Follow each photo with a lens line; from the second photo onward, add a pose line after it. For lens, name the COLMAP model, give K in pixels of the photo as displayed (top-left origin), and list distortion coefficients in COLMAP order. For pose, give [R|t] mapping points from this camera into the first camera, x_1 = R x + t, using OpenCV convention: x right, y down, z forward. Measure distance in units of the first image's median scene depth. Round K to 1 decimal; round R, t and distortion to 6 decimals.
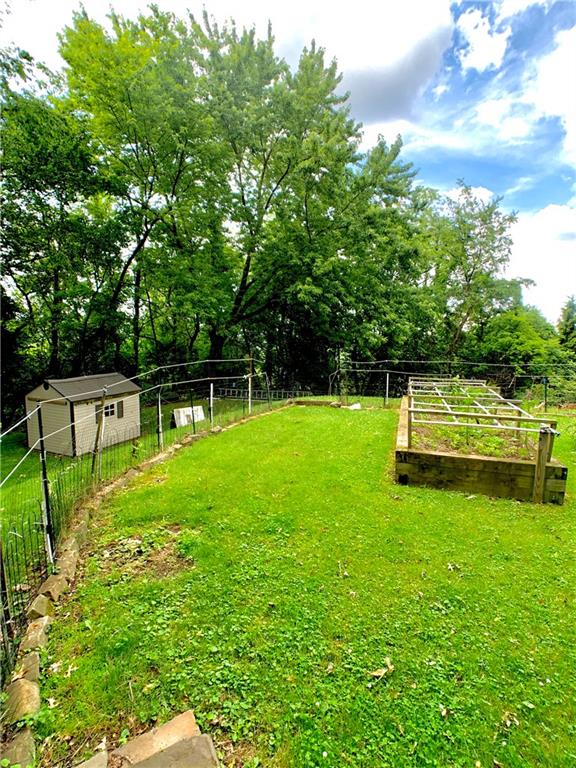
lens RADIAL K [[408.1, 0, 288.0], [0, 408.1, 384.0], [0, 0, 1]] dist [-0.033510, 0.014509]
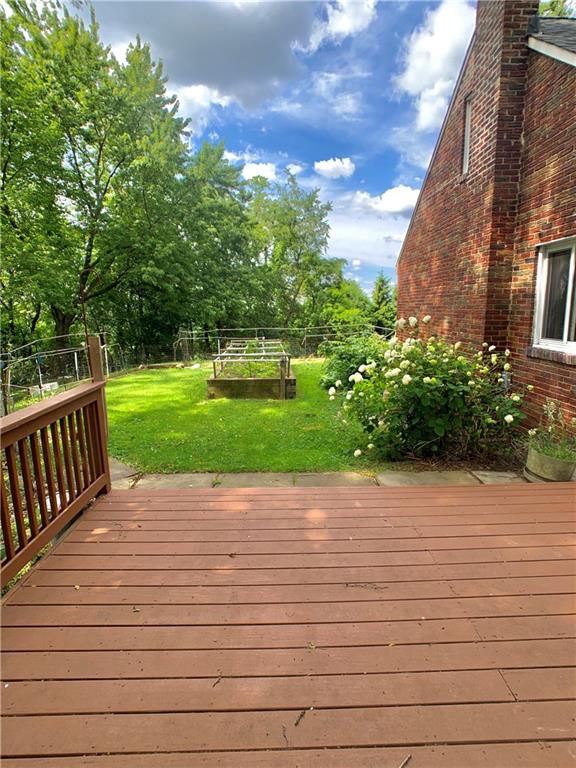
lens RADIAL K [[408.1, 0, 288.0], [0, 408.1, 384.0], [0, 0, 1]] dist [-0.033510, 0.014509]
pose [[0.940212, -0.085523, 0.329676, 0.006013], [0.064529, 0.995159, 0.074126, 0.019921], [-0.334420, -0.048421, 0.941179, -0.178143]]
